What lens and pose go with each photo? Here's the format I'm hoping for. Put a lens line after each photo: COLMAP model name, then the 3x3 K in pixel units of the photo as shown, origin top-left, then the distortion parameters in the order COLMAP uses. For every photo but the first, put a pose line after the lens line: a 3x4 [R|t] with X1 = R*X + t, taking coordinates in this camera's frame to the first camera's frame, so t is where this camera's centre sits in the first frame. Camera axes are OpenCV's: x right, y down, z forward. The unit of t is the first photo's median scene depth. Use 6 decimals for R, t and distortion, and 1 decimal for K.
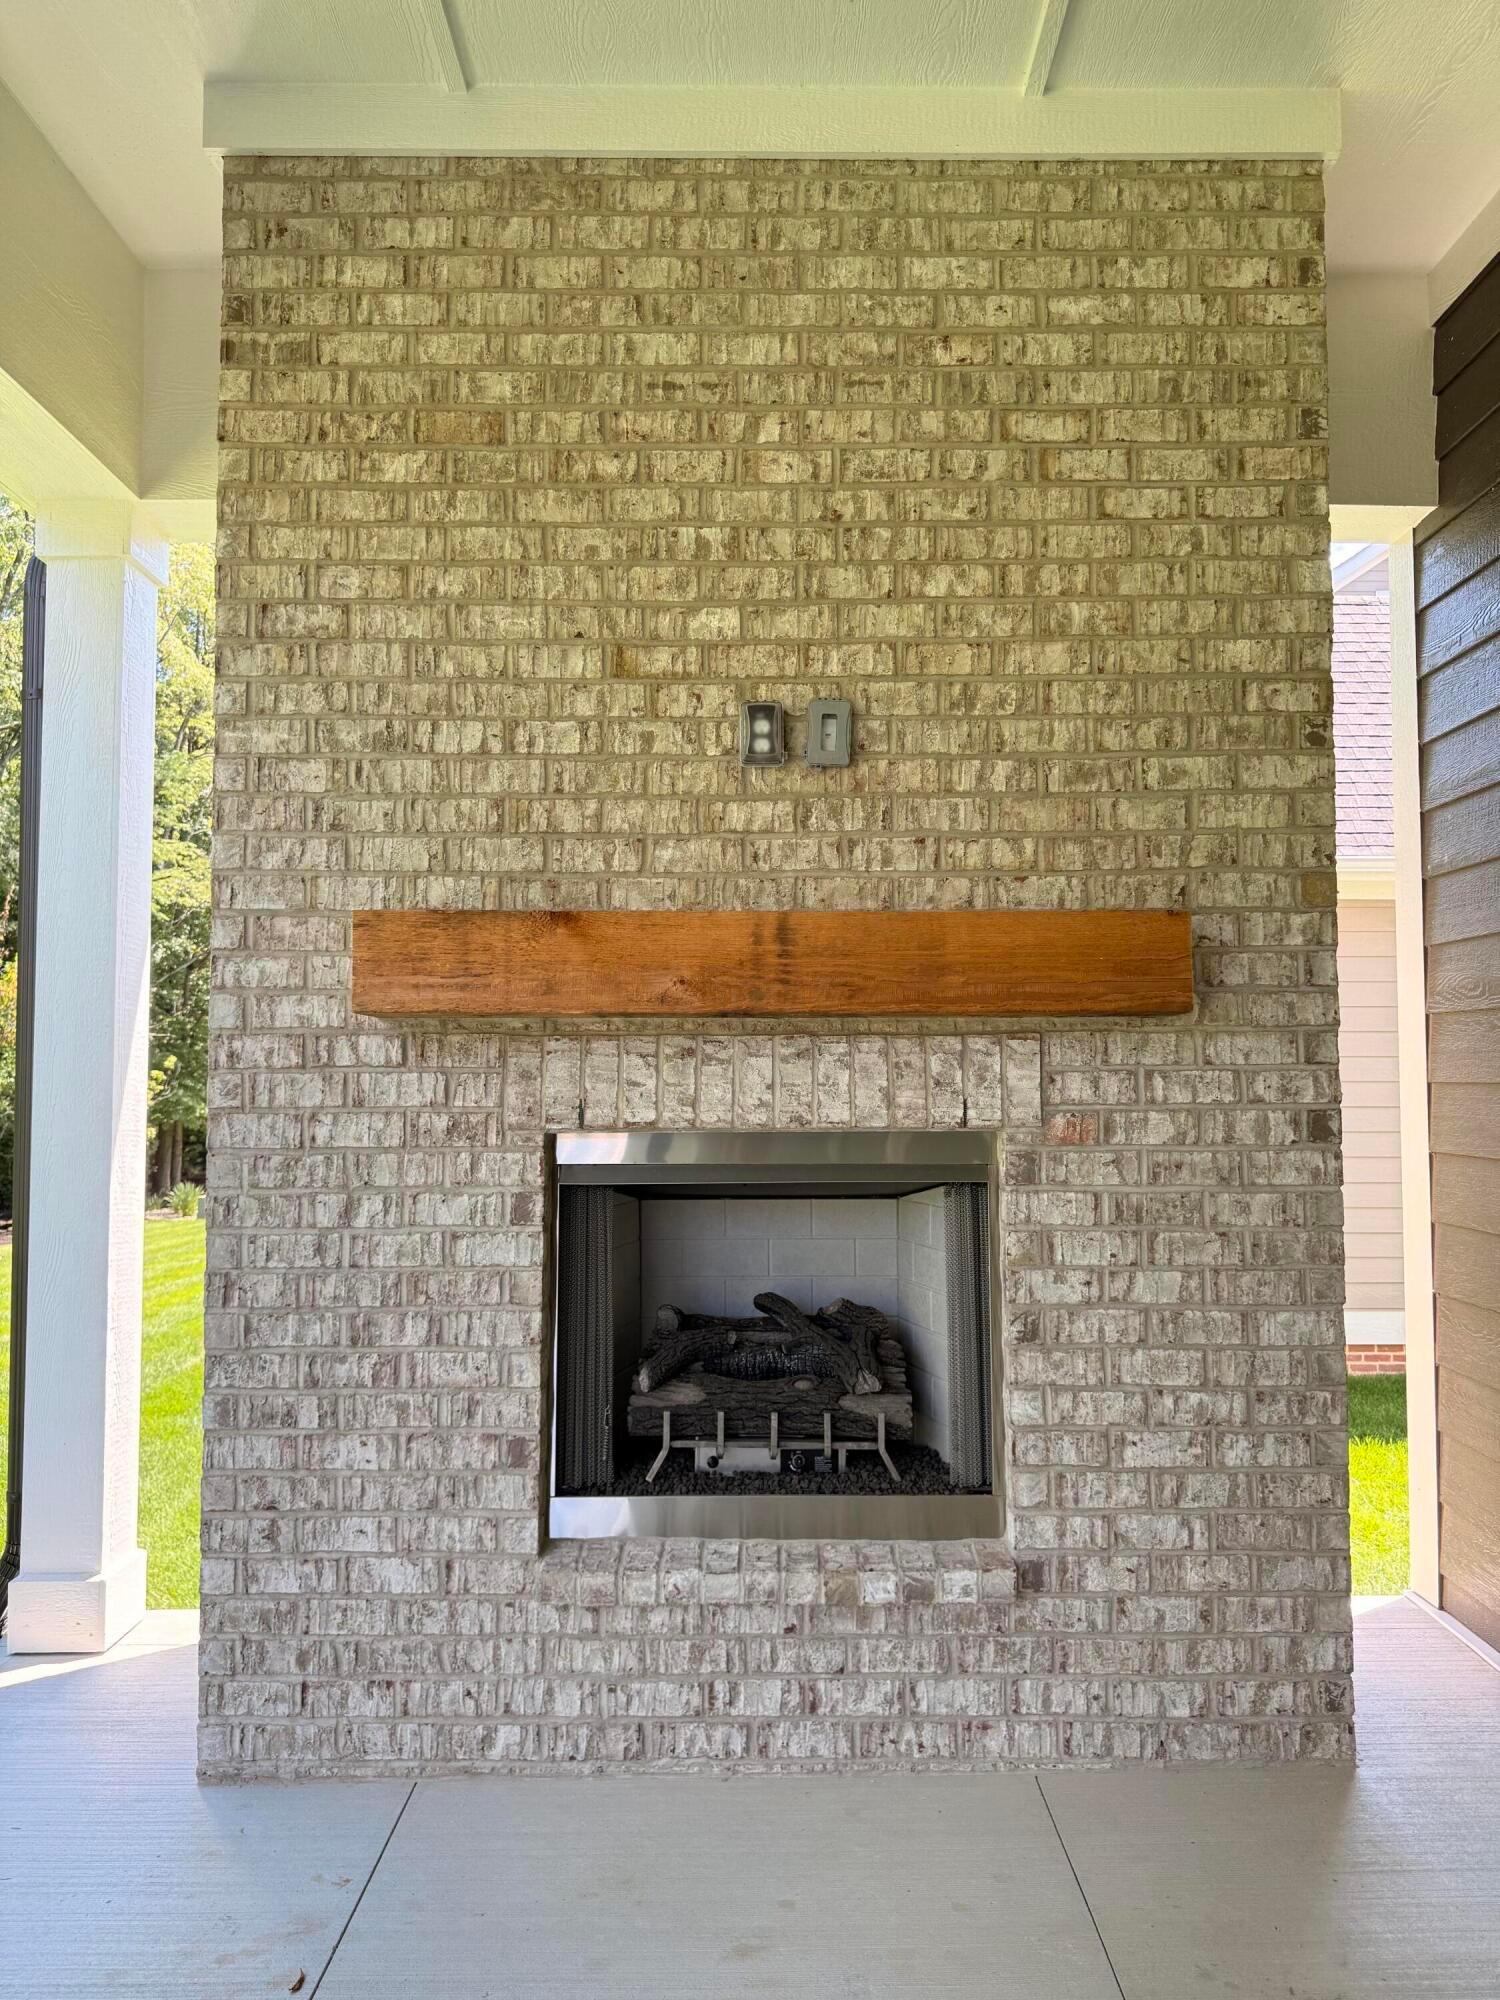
lens RADIAL K [[1404.4, 0, 759.1], [0, 1404.4, 999.0], [0, 0, 1]] dist [0.111302, -0.187795]
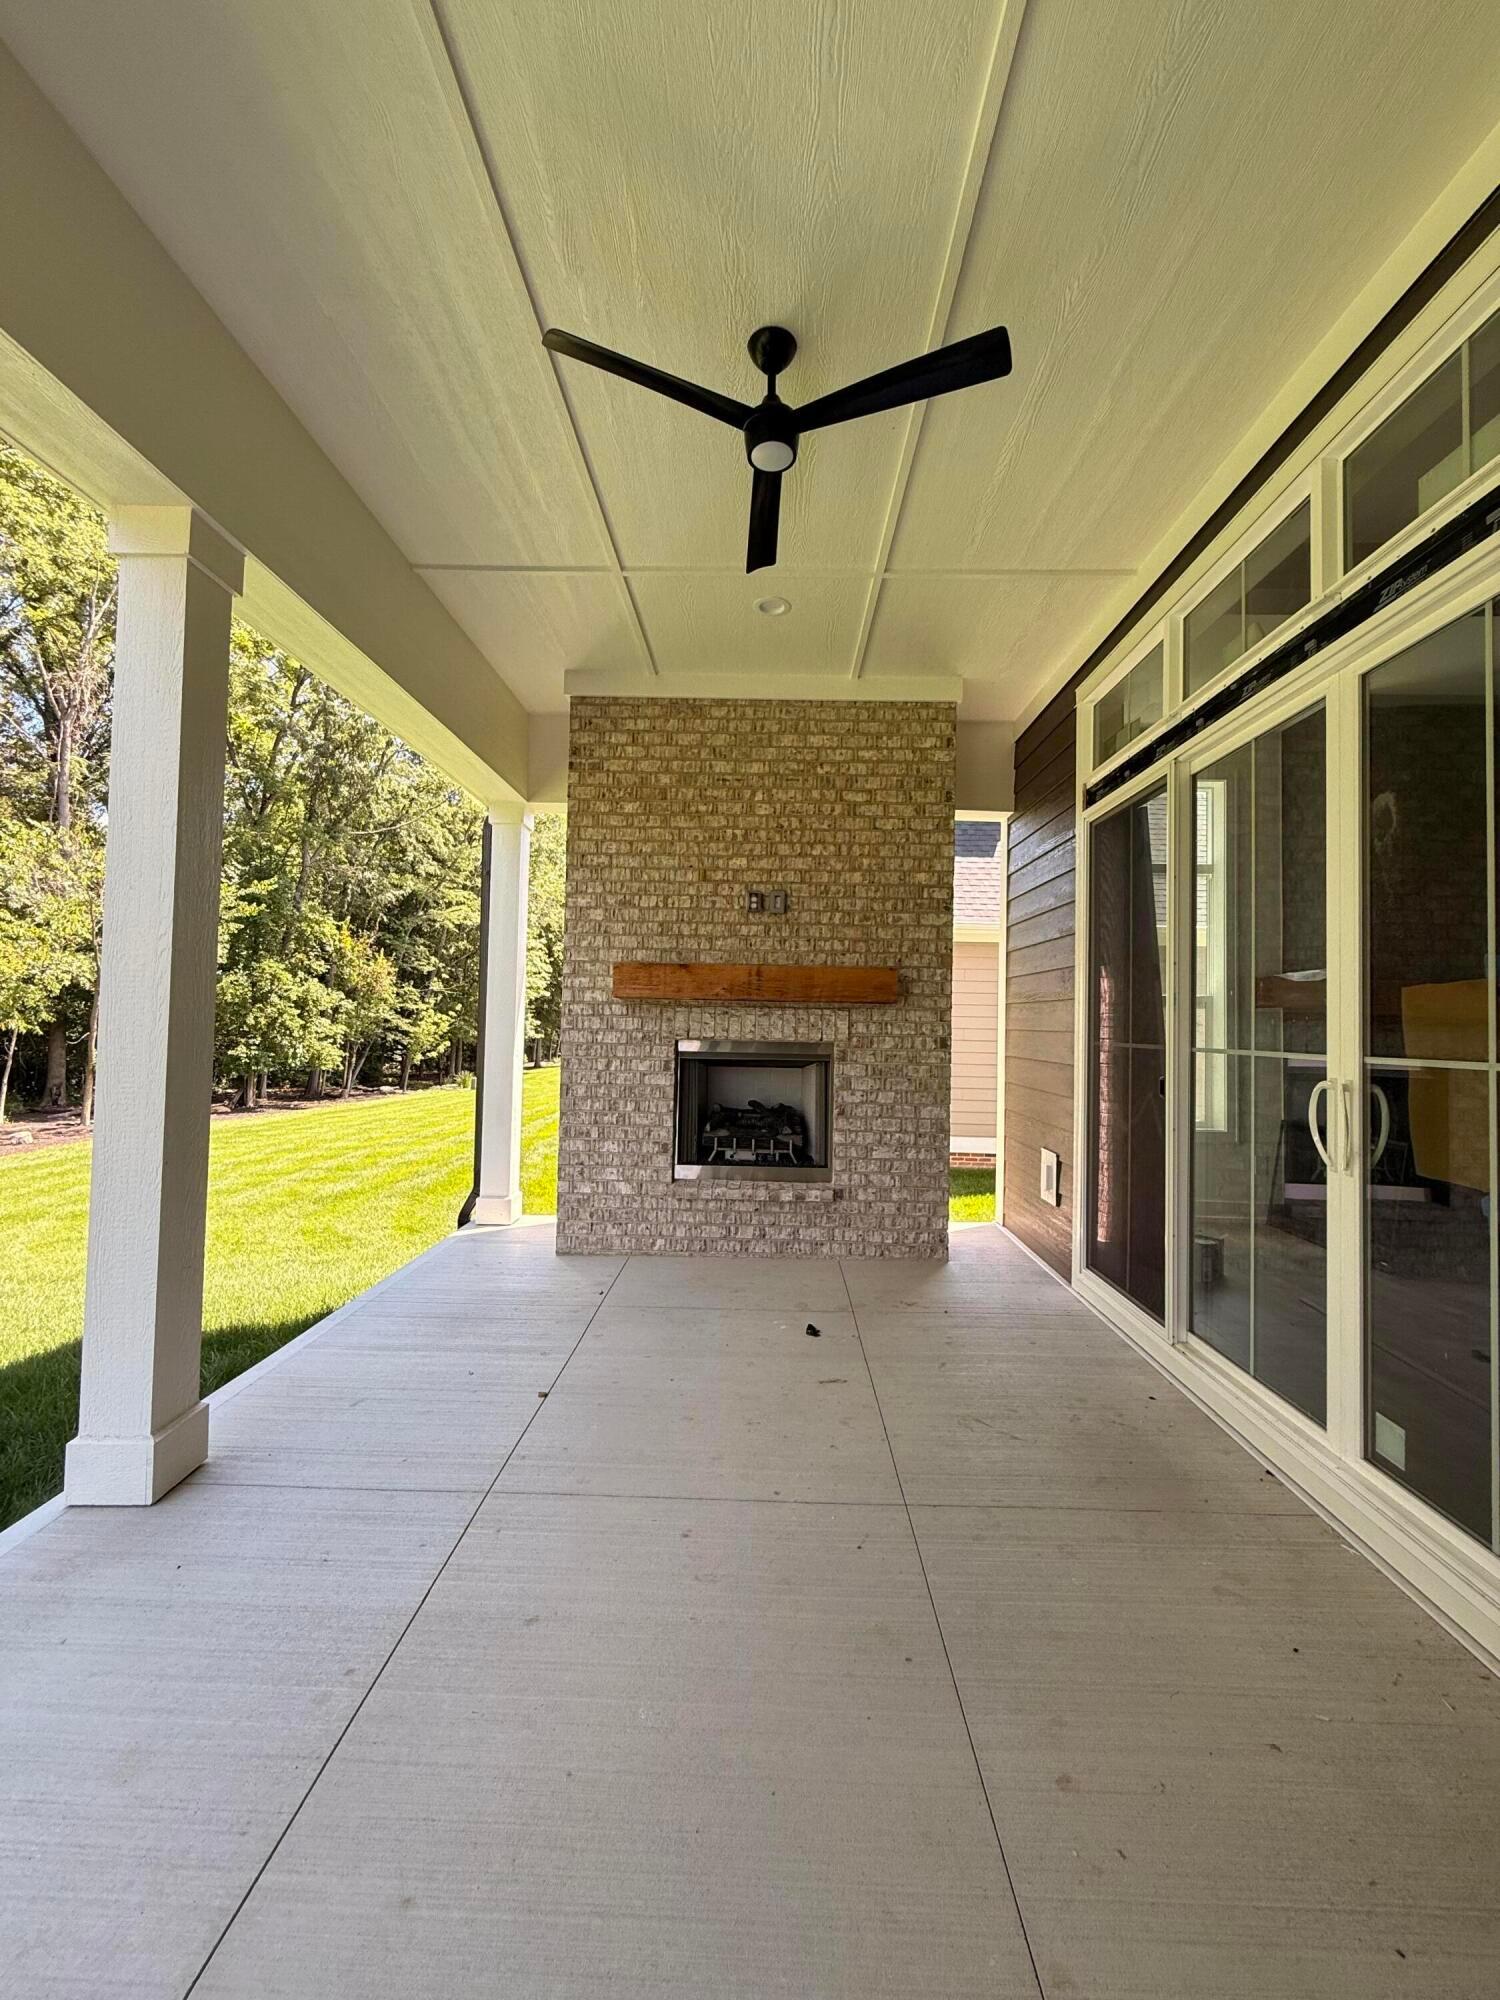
lens RADIAL K [[794.6, 0, 746.3], [0, 794.6, 995.4], [0, 0, 1]] dist [-0.001025, -0.000017]
pose [[0.999321, 0.021599, -0.029864, 0.038684], [-0.020942, 0.999535, 0.022154, -0.034248], [0.030328, -0.021513, 0.999308, -0.608684]]
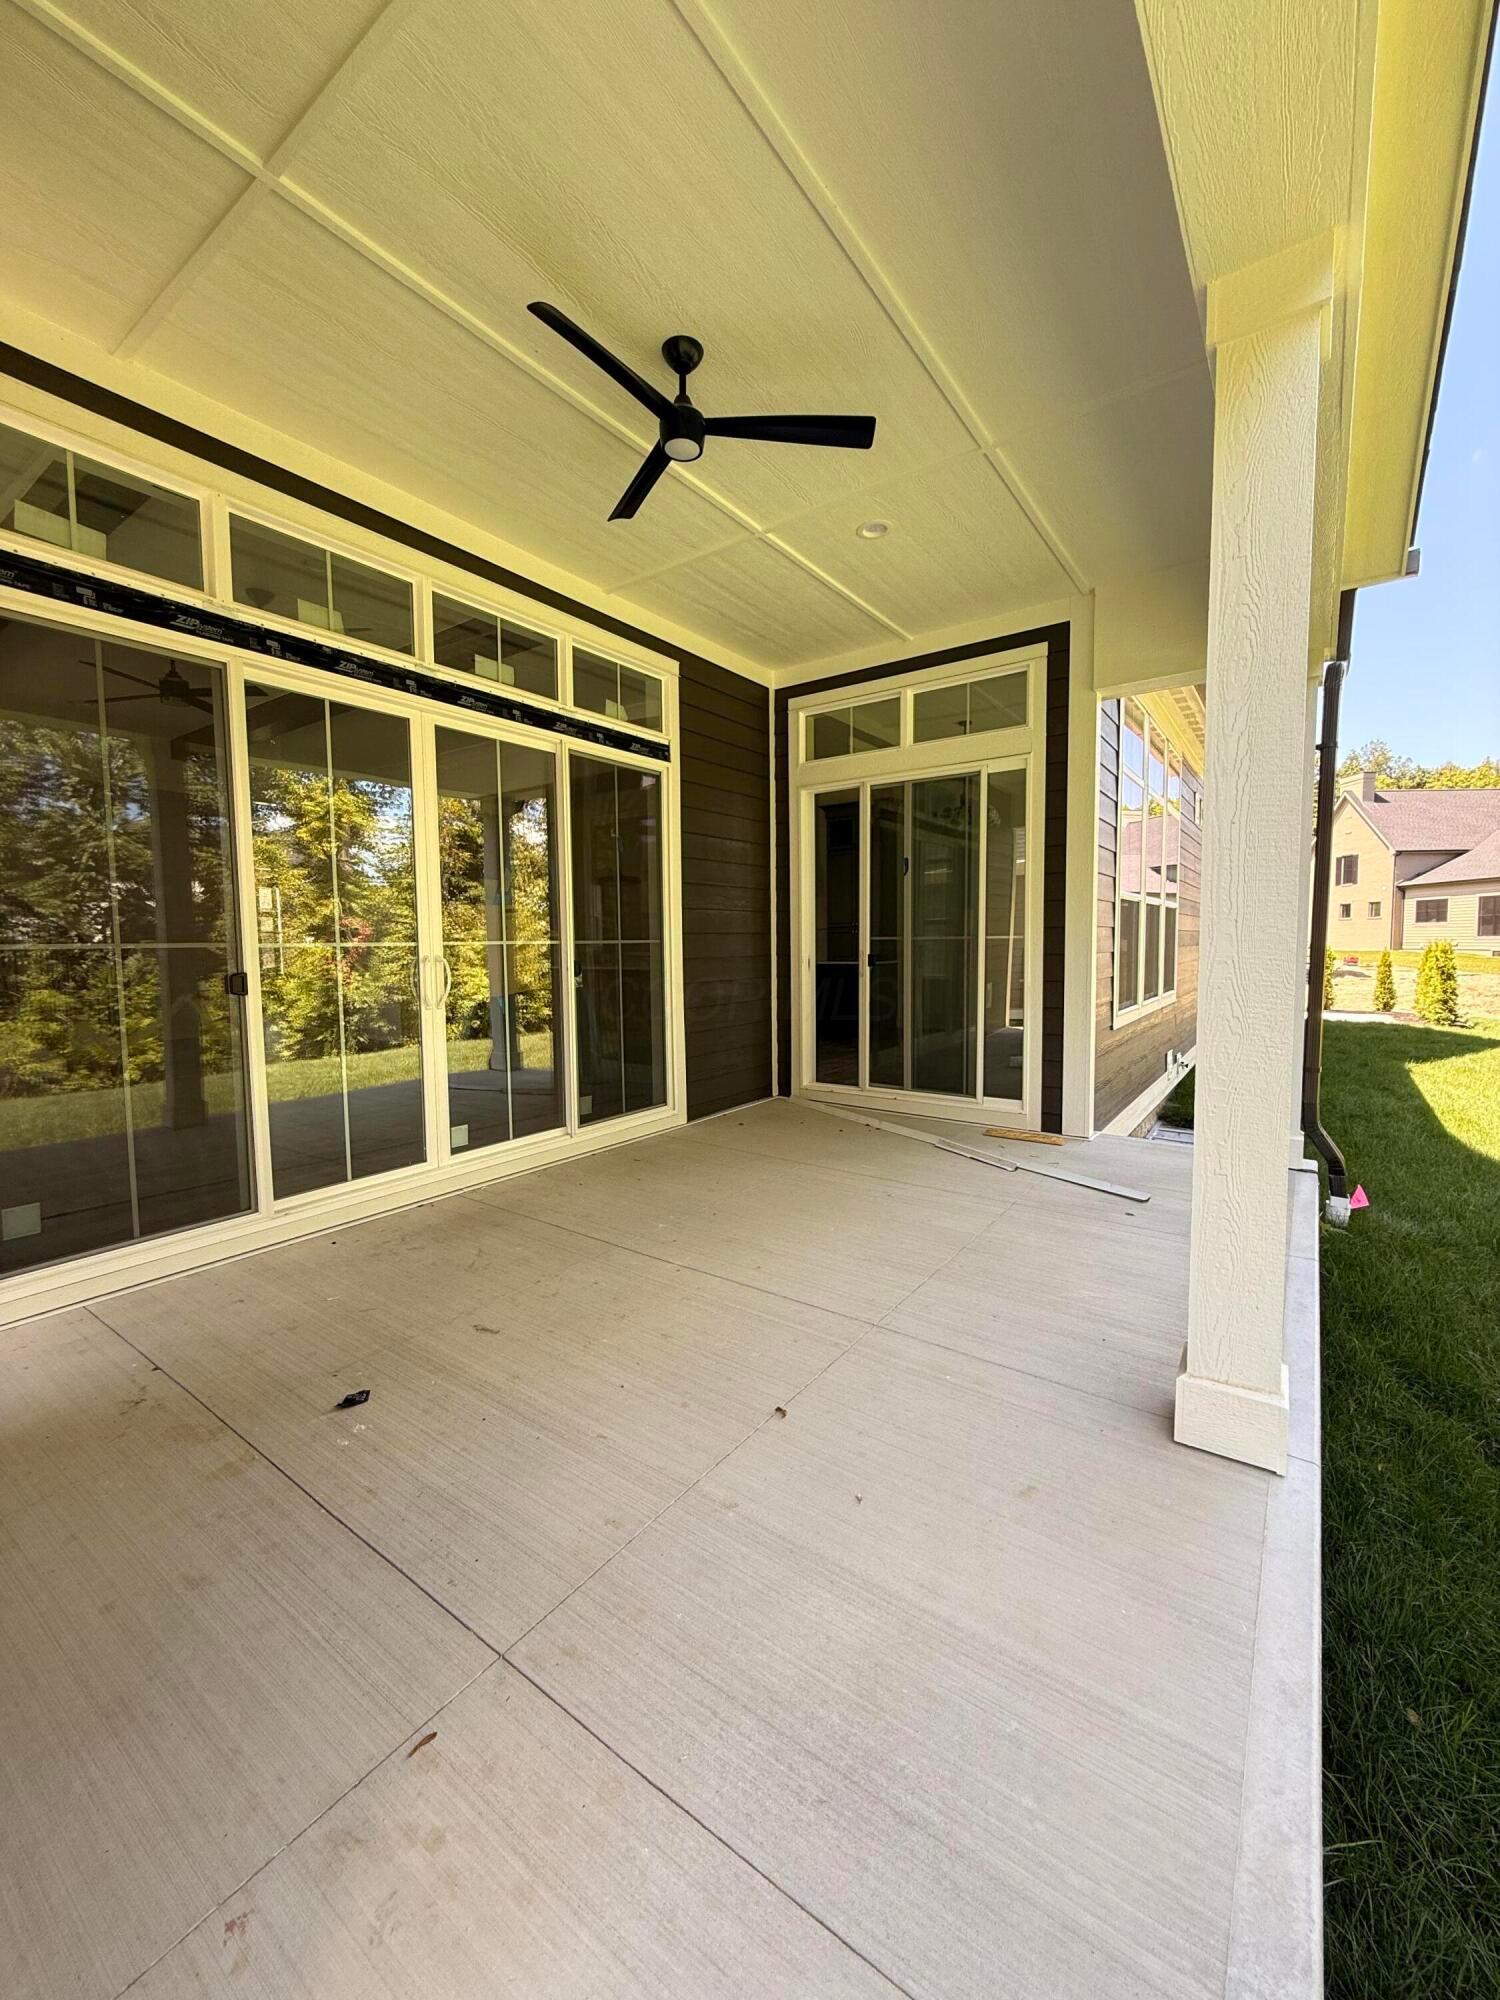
lens RADIAL K [[794.6, 0, 746.3], [0, 794.6, 995.4], [0, 0, 1]] dist [-0.001025, -0.000017]
pose [[-0.811997, -0.027377, 0.583019, -0.632273], [-0.019564, 0.999615, 0.019692, 0.084666], [-0.583334, 0.004583, -0.812220, 0.986776]]
